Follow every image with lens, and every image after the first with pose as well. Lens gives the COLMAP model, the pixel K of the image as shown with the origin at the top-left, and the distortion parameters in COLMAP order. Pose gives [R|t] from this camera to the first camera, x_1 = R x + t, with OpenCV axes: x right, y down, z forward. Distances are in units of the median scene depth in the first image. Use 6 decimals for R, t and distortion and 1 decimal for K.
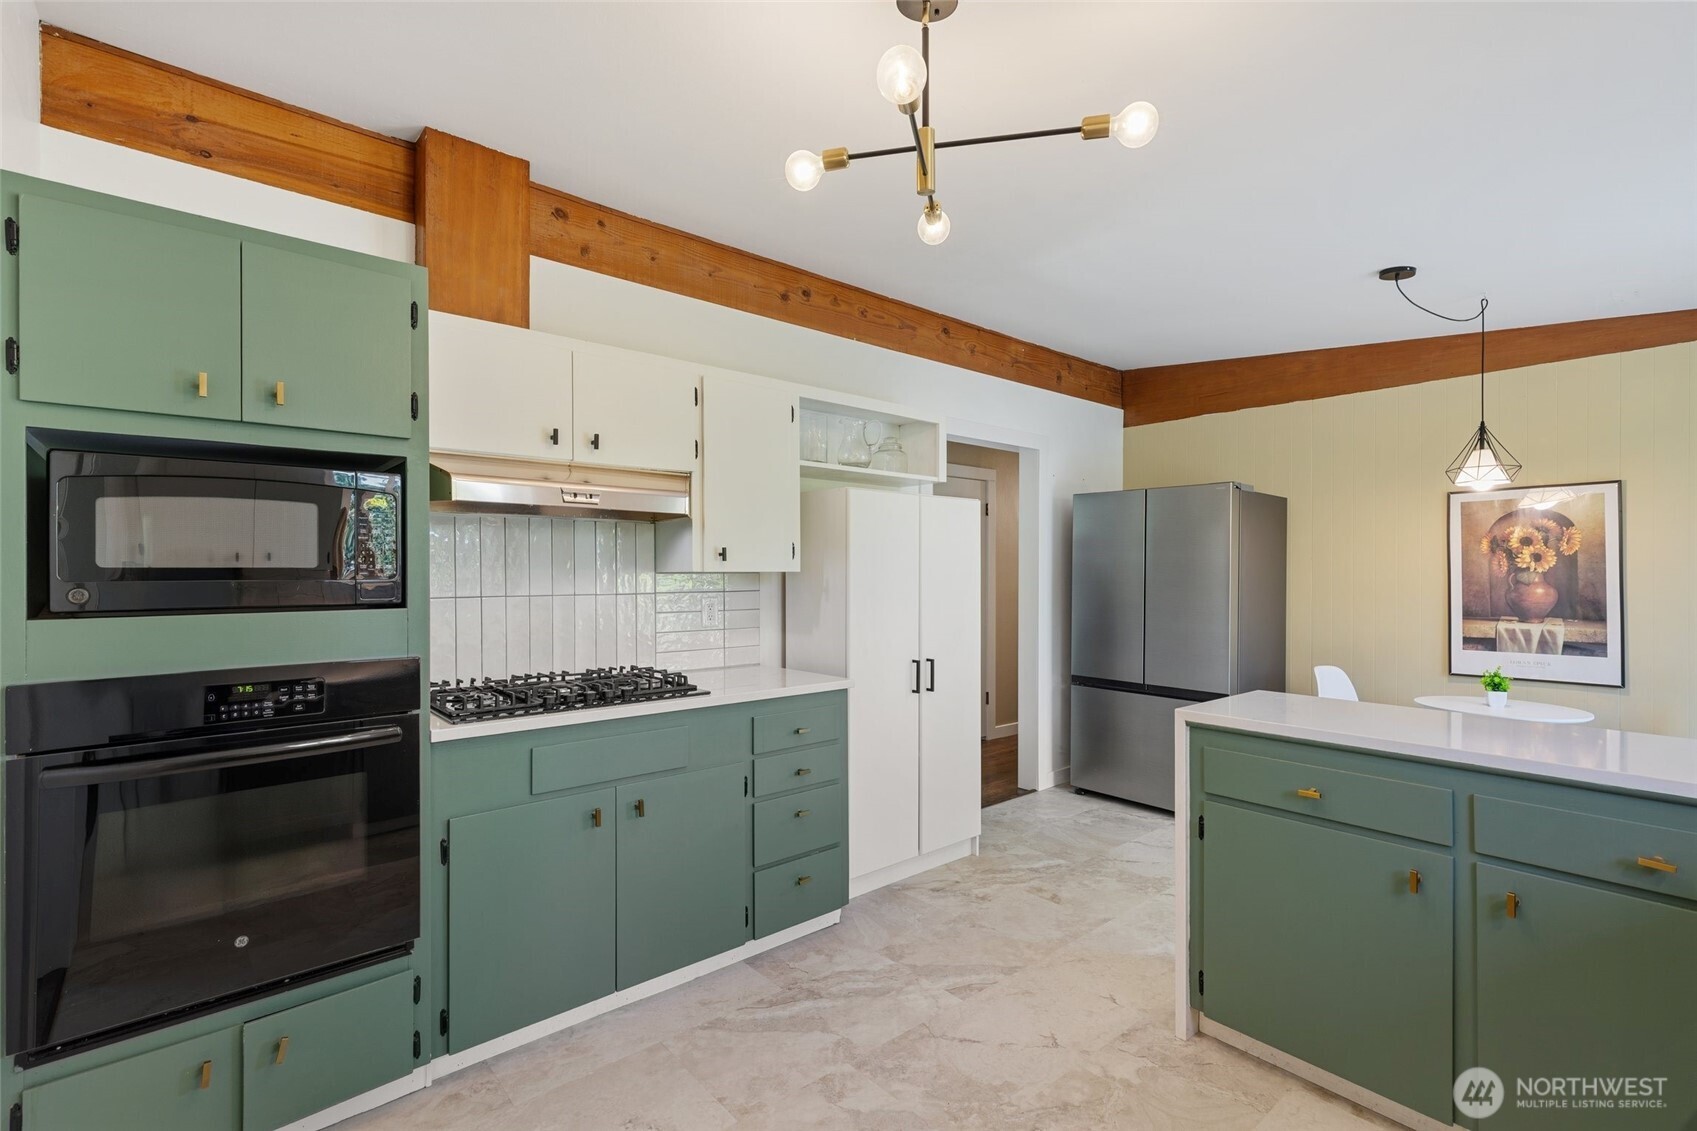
lens RADIAL K [[760.9, 0, 848.0], [0, 760.9, 572.9], [0, 0, 1]] dist [0.002624, 0.000803]
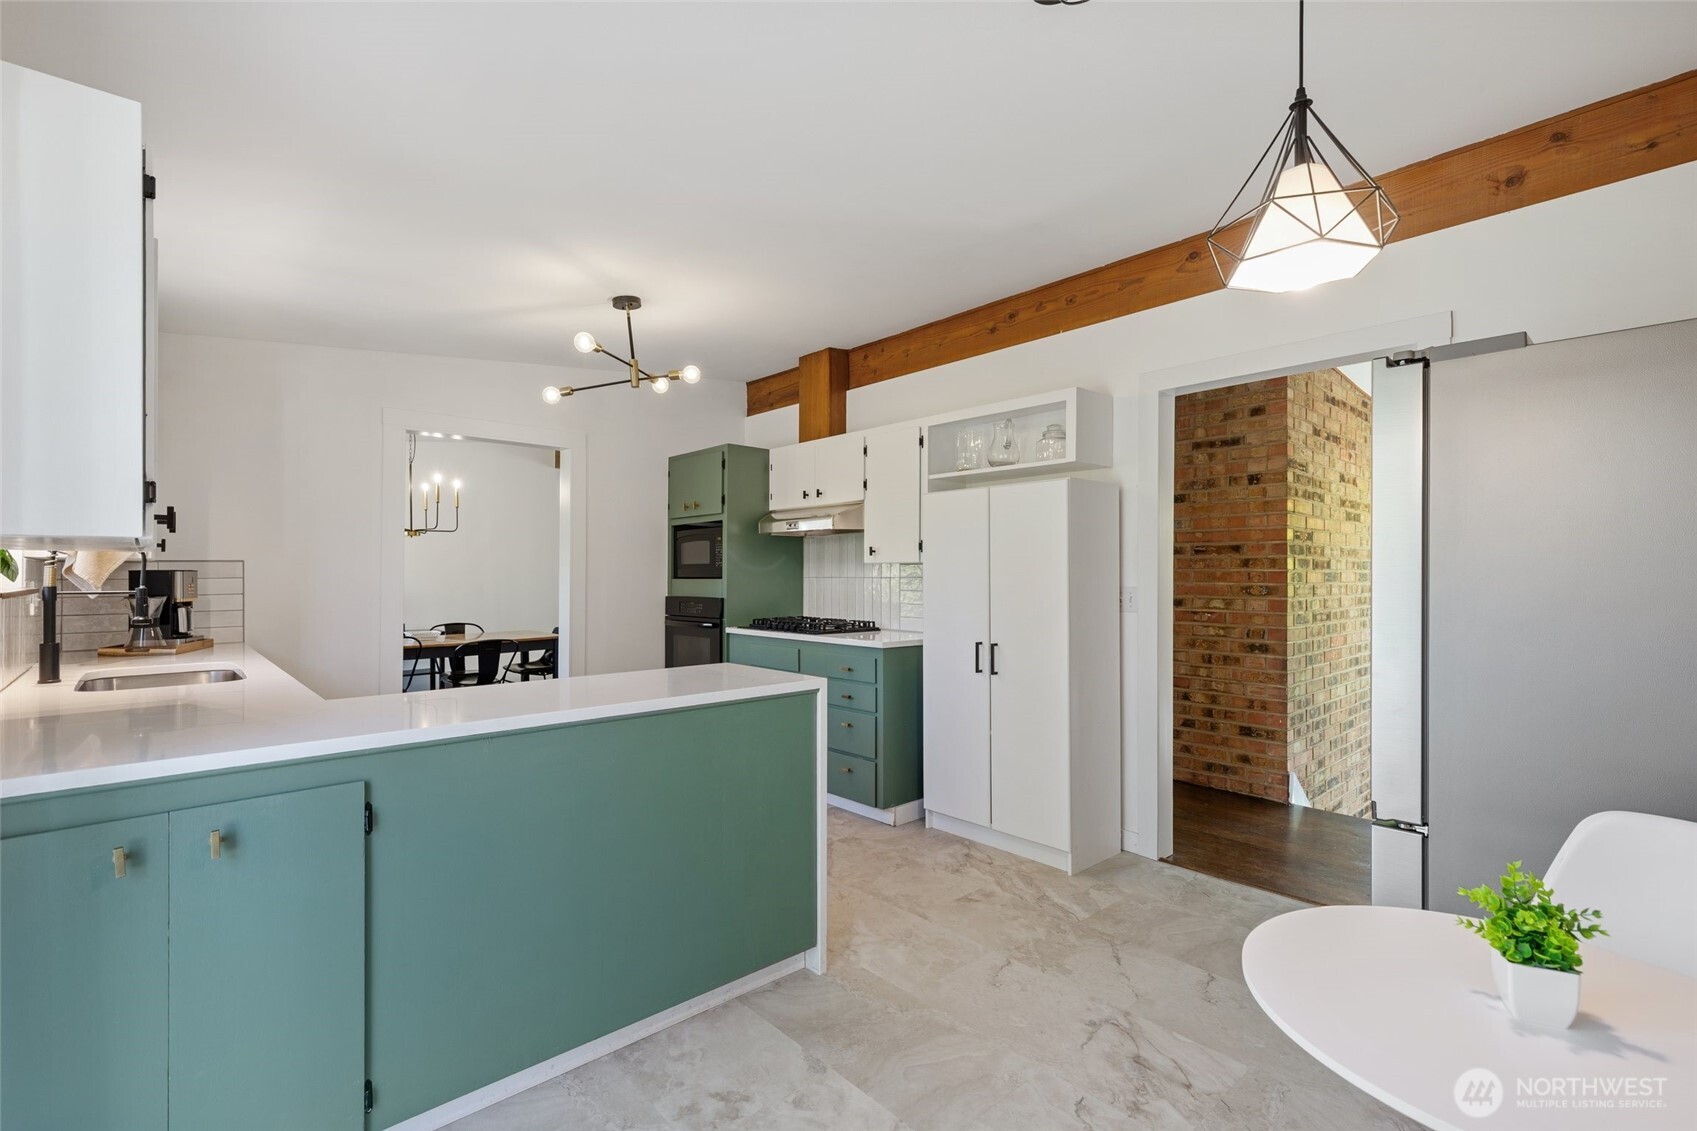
lens RADIAL K [[770.7, 0, 849.4], [0, 770.7, 579.1], [0, 0, 1]] dist [0.000692, 0.000174]
pose [[0.025031, 0.003401, -0.999681, 1.095416], [-0.001170, 0.999994, 0.003373, 0.020901], [0.999686, 0.001086, 0.025035, 0.736036]]
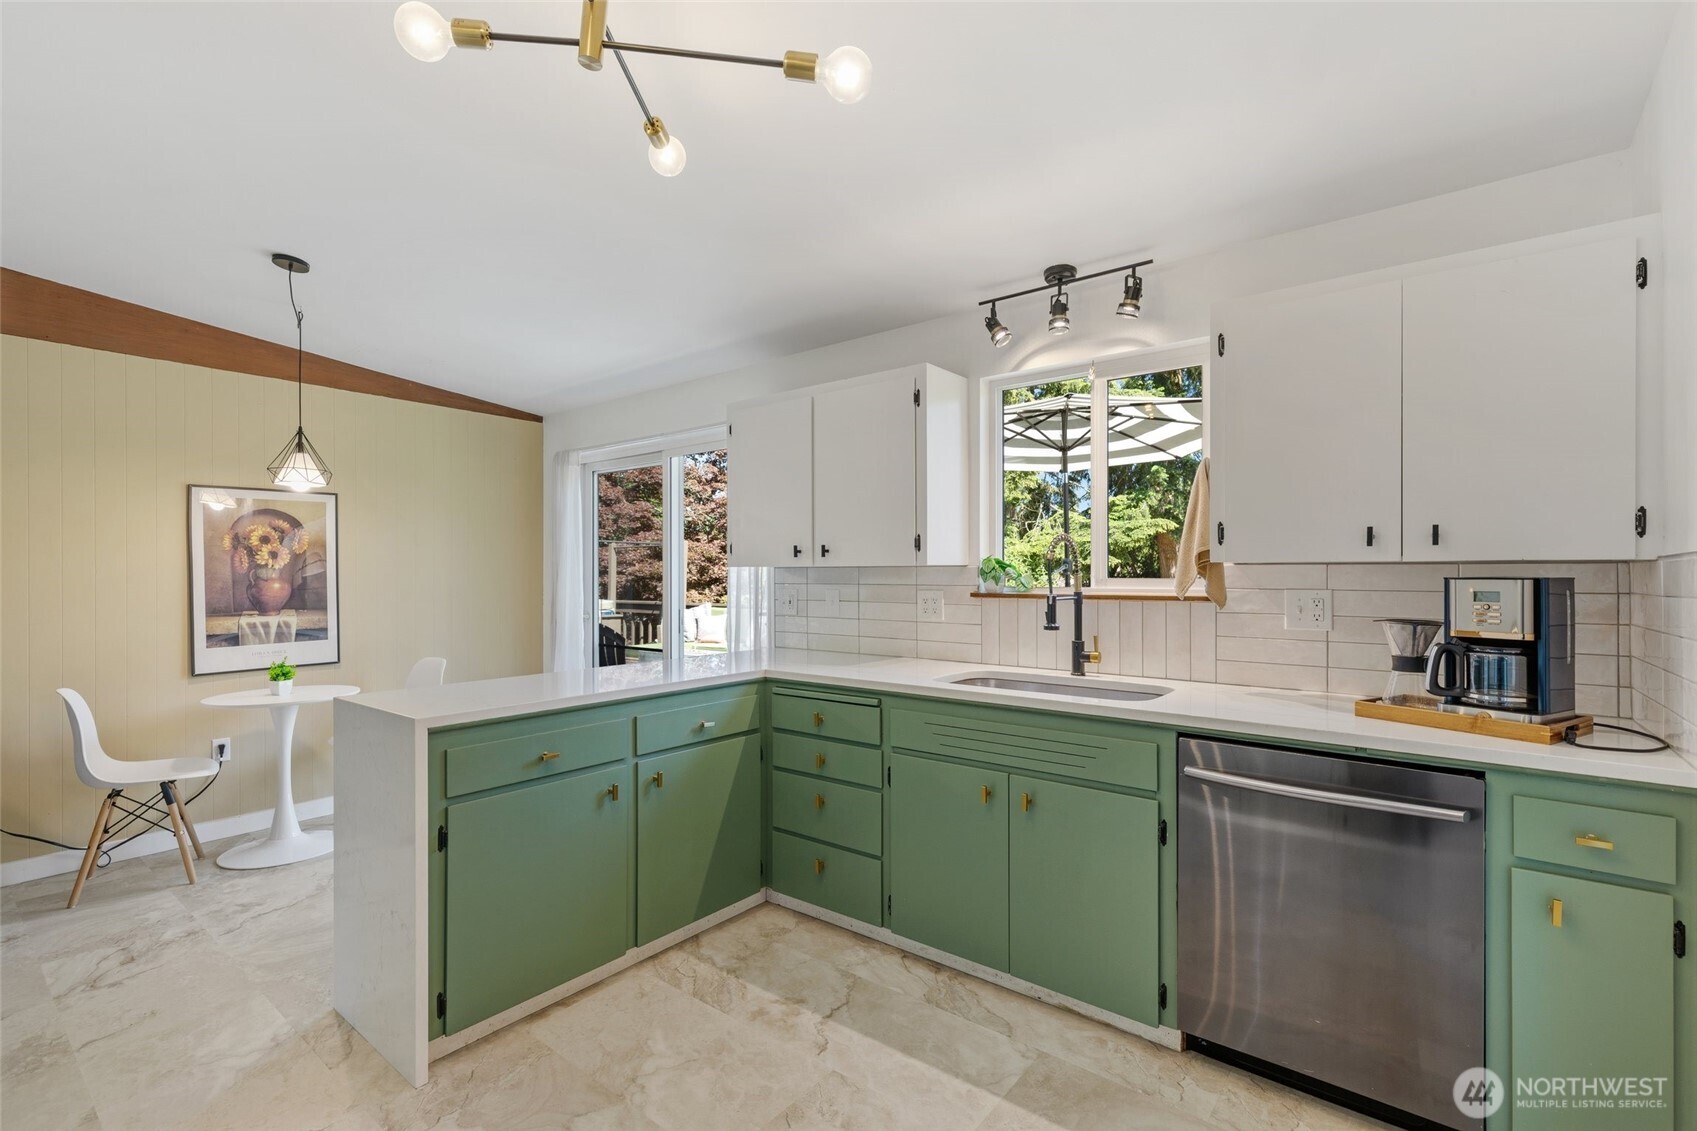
lens RADIAL K [[760.9, 0, 848.0], [0, 760.9, 572.9], [0, 0, 1]] dist [0.002624, 0.000803]
pose [[-0.189660, -0.001549, 0.981849, -0.334218], [0.002720, 0.999994, 0.002103, 0.005408], [-0.981846, 0.003070, -0.189654, 0.420925]]
